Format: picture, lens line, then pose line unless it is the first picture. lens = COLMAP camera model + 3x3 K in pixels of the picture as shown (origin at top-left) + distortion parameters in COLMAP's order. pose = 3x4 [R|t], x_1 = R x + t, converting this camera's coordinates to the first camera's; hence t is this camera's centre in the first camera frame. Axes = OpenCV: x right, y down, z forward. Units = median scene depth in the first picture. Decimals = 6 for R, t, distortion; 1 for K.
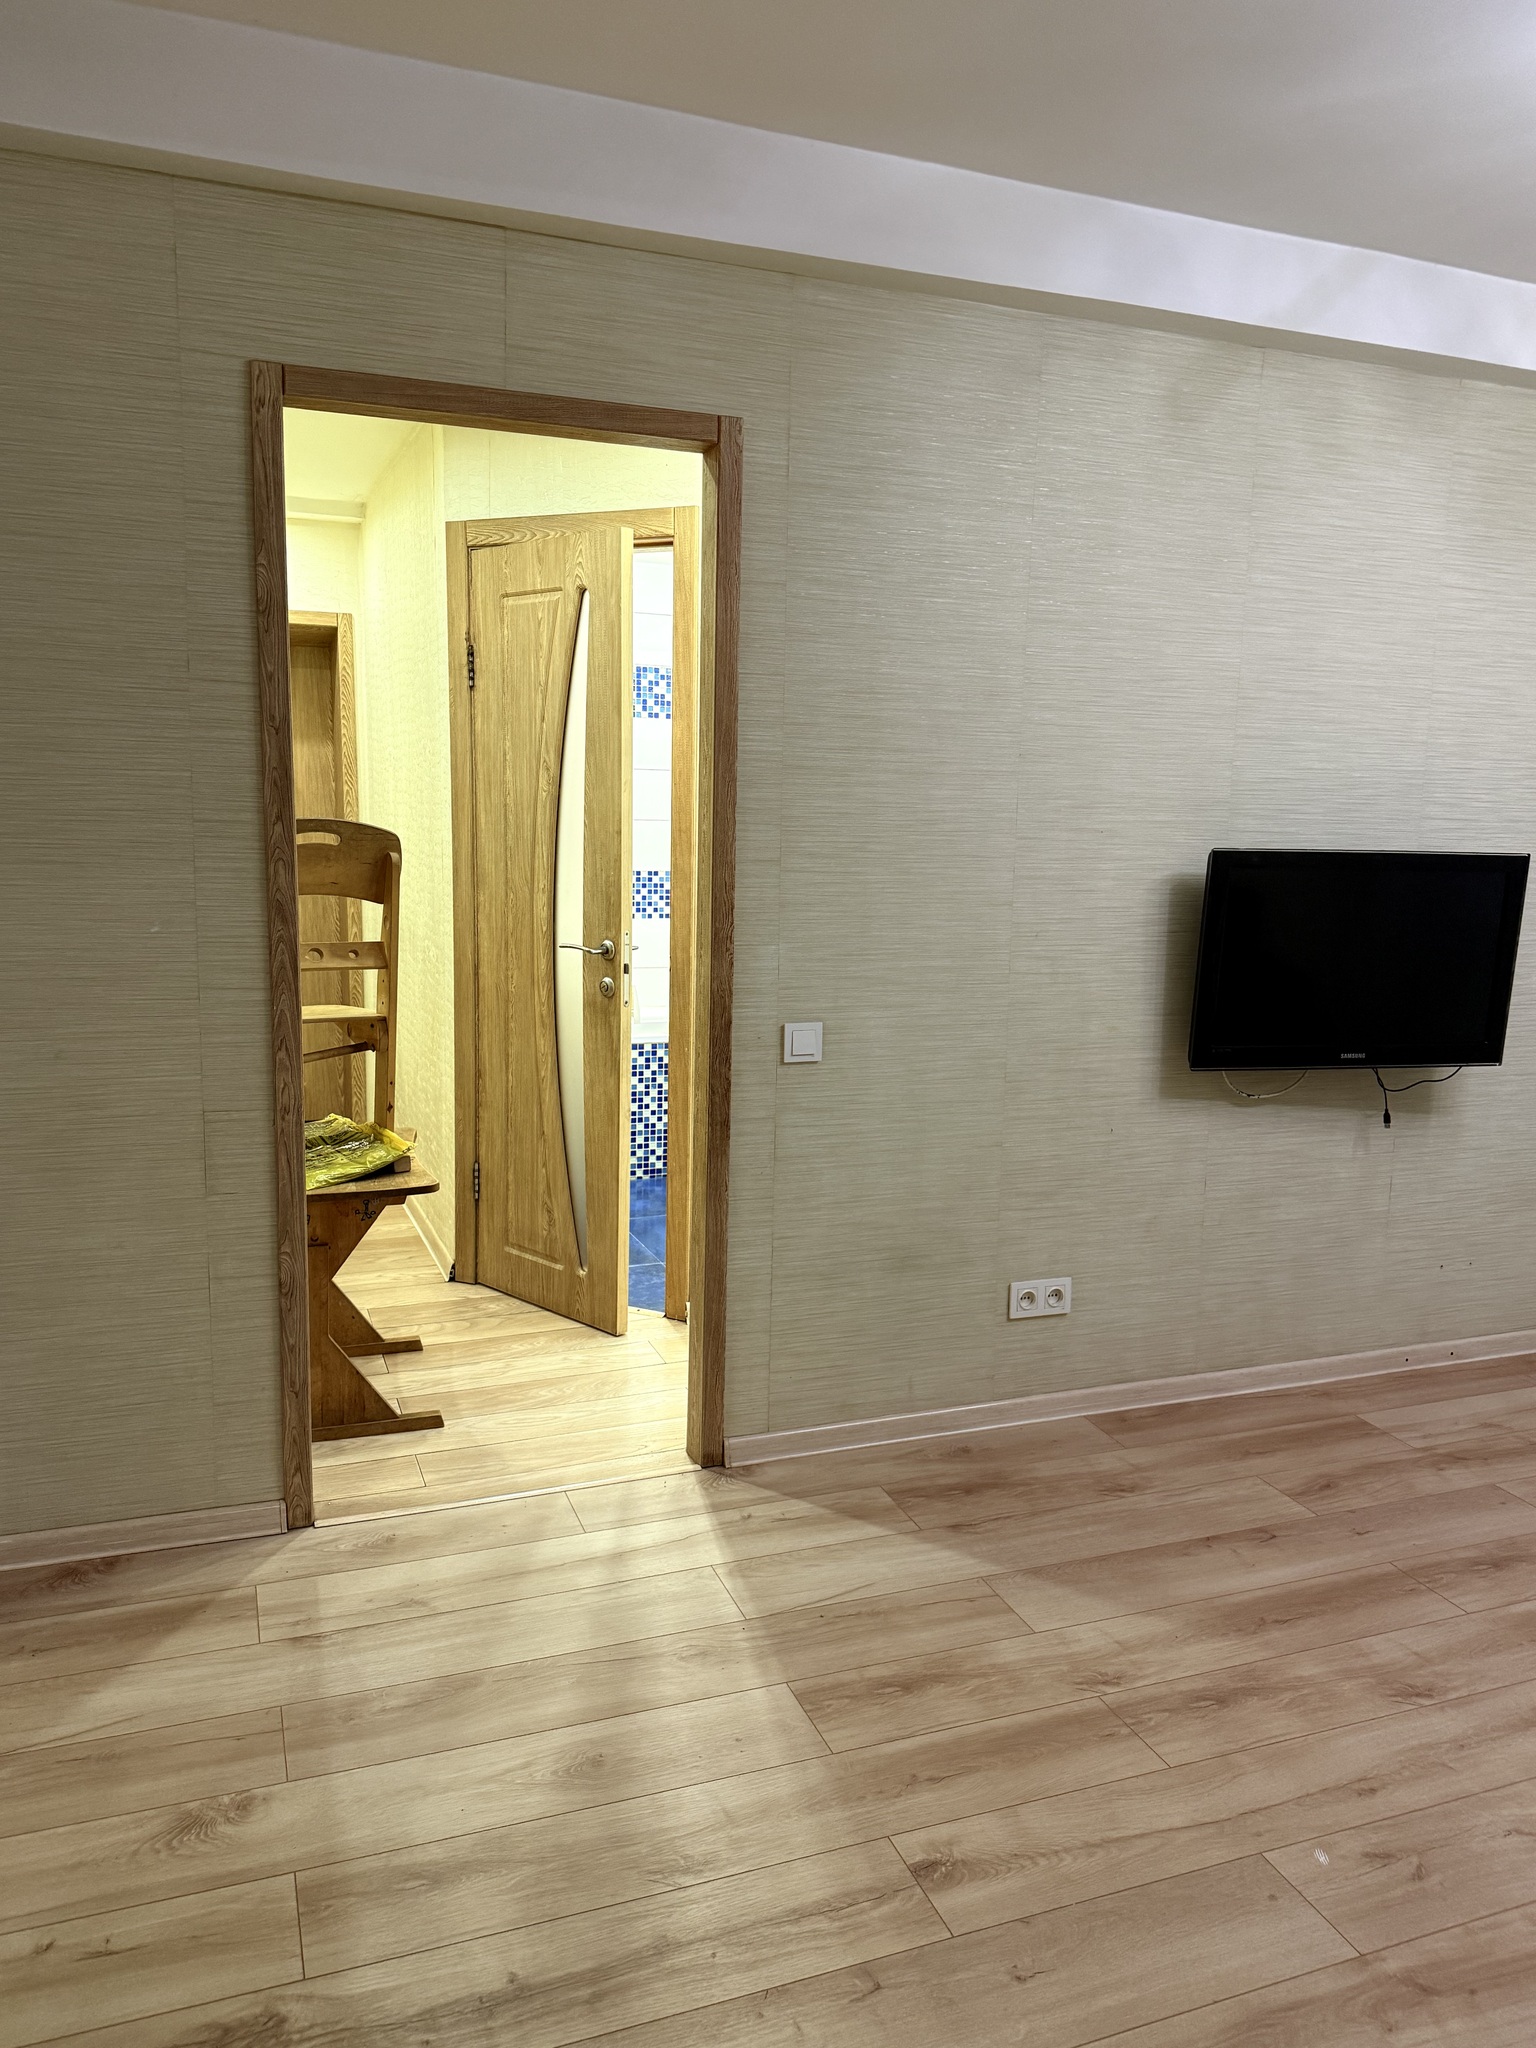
lens RADIAL K [[1485.1, 0, 770.7], [0, 1485.1, 1021.0], [0, 0, 1]] dist [0.091155, -0.142008]
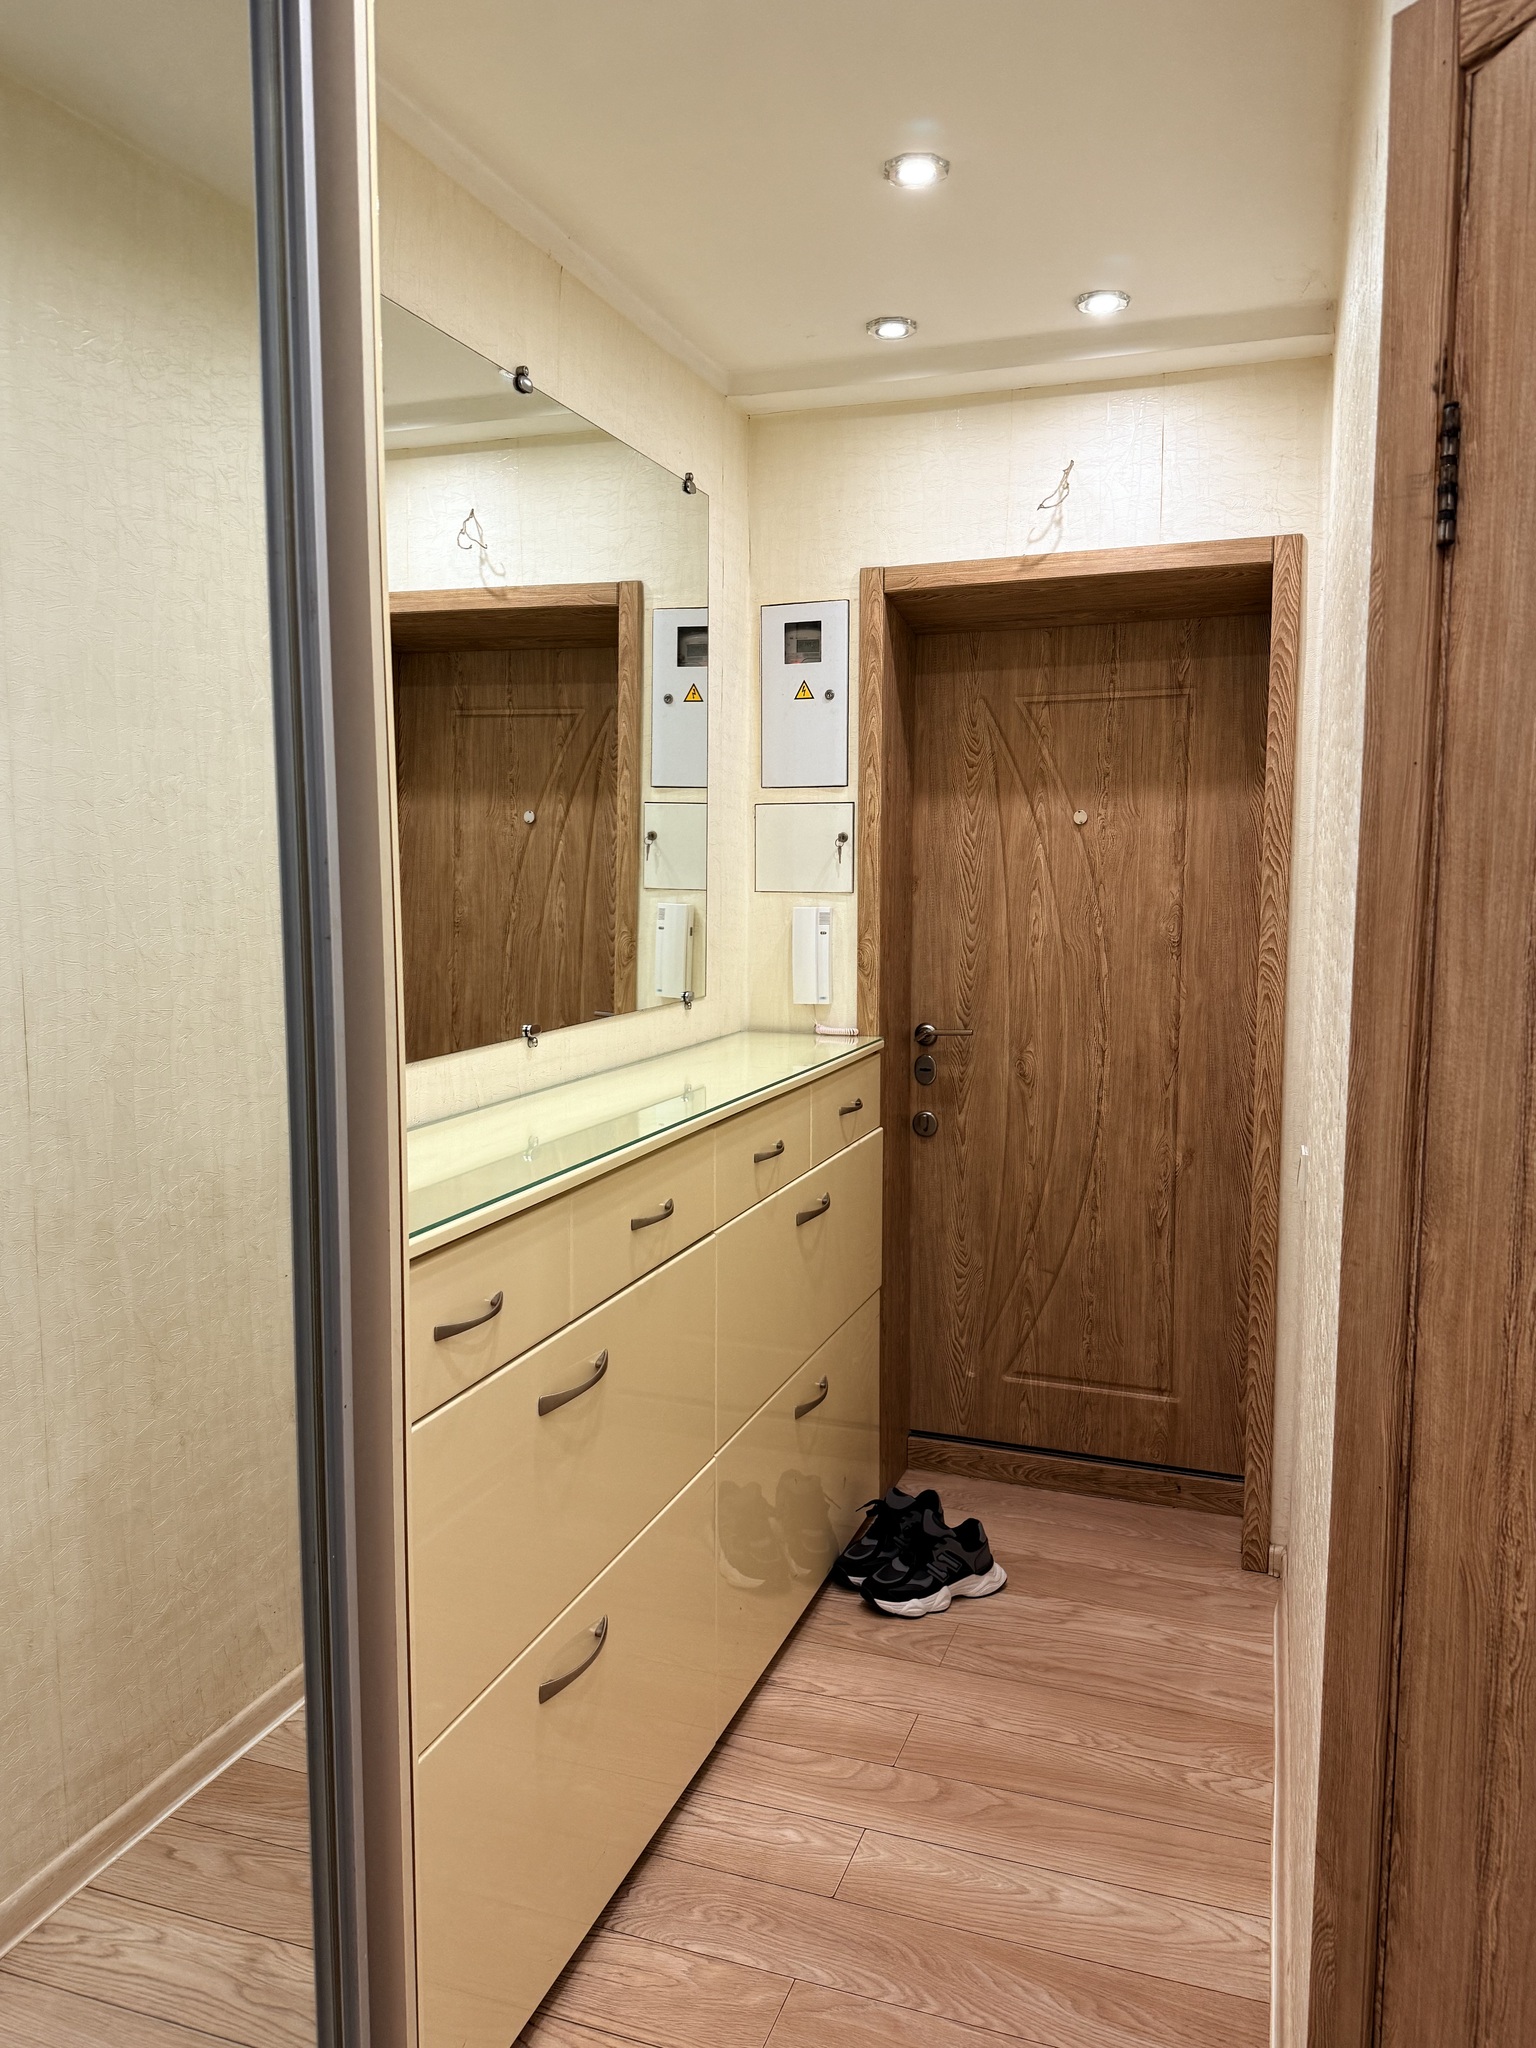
lens RADIAL K [[1485.1, 0, 774.9], [0, 1485.1, 1018.8], [0, 0, 1]] dist [0.091155, -0.142008]
pose [[0.761252, 0.050734, -0.646469, -0.104145], [-0.080605, 0.996606, -0.016704, -0.114943], [0.643427, 0.064825, 0.762758, 0.693611]]
